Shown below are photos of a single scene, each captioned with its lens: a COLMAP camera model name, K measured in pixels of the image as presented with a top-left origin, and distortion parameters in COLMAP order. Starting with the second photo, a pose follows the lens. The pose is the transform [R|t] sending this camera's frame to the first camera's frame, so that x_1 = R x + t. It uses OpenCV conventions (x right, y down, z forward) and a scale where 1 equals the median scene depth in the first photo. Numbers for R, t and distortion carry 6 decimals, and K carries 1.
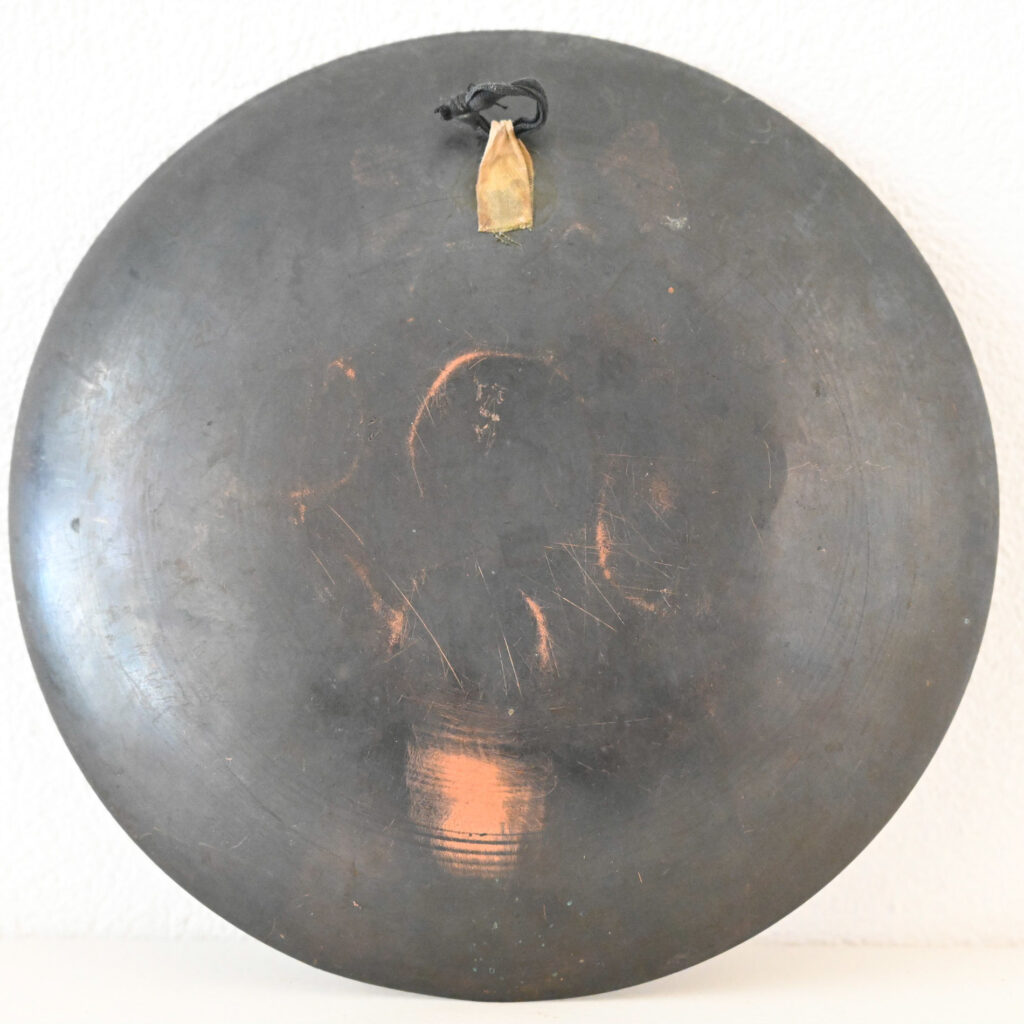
lens RADIAL K [[2962.9, 0, 512.2], [0, 2962.9, 555.8], [0, 0, 1]] dist [-0.020343, 0.936034]
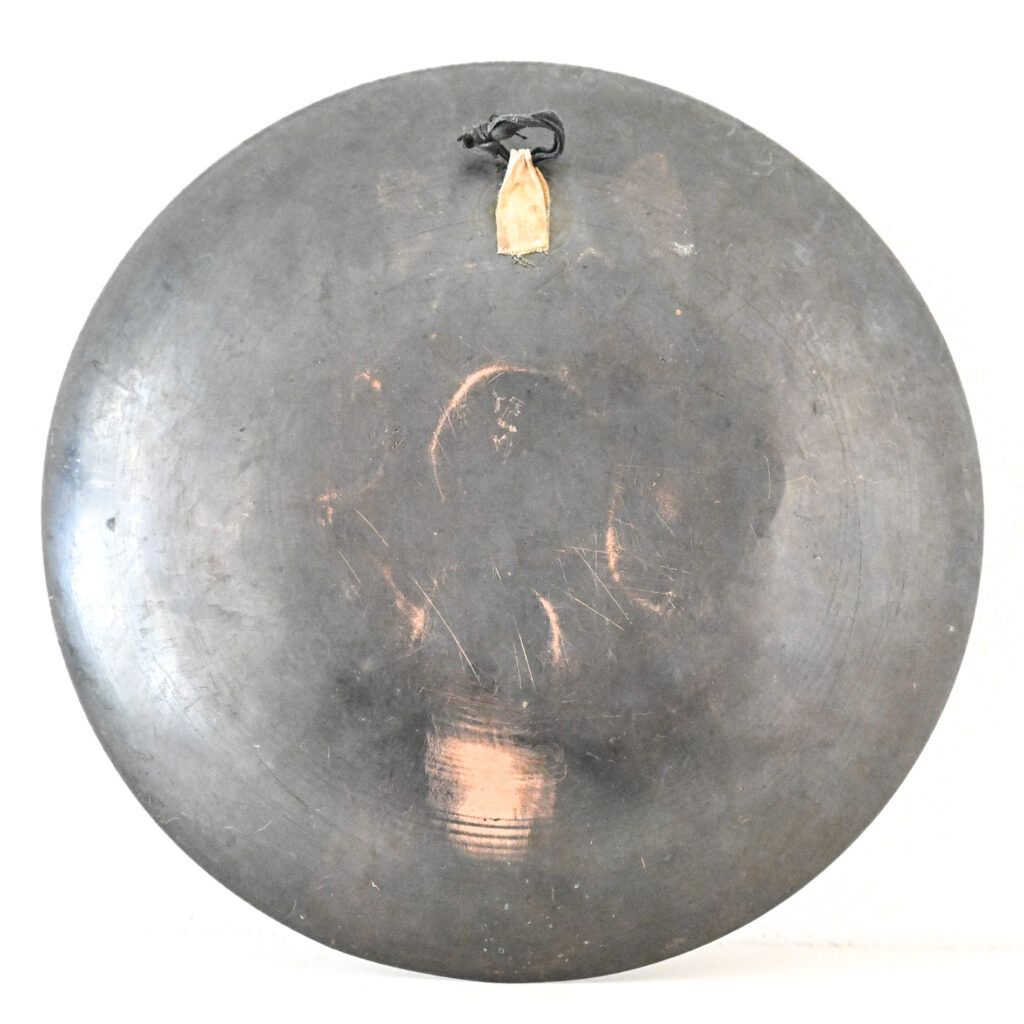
lens RADIAL K [[4034.2, 0, 512.0], [0, 4034.2, 512.0], [0, 0, 1]] dist [0.066863, 1.266194]
pose [[0.999091, 0.016676, 0.039240, -0.062003], [-0.015215, 0.999190, -0.037250, 0.037020], [-0.039829, 0.036619, 0.998535, -0.443577]]
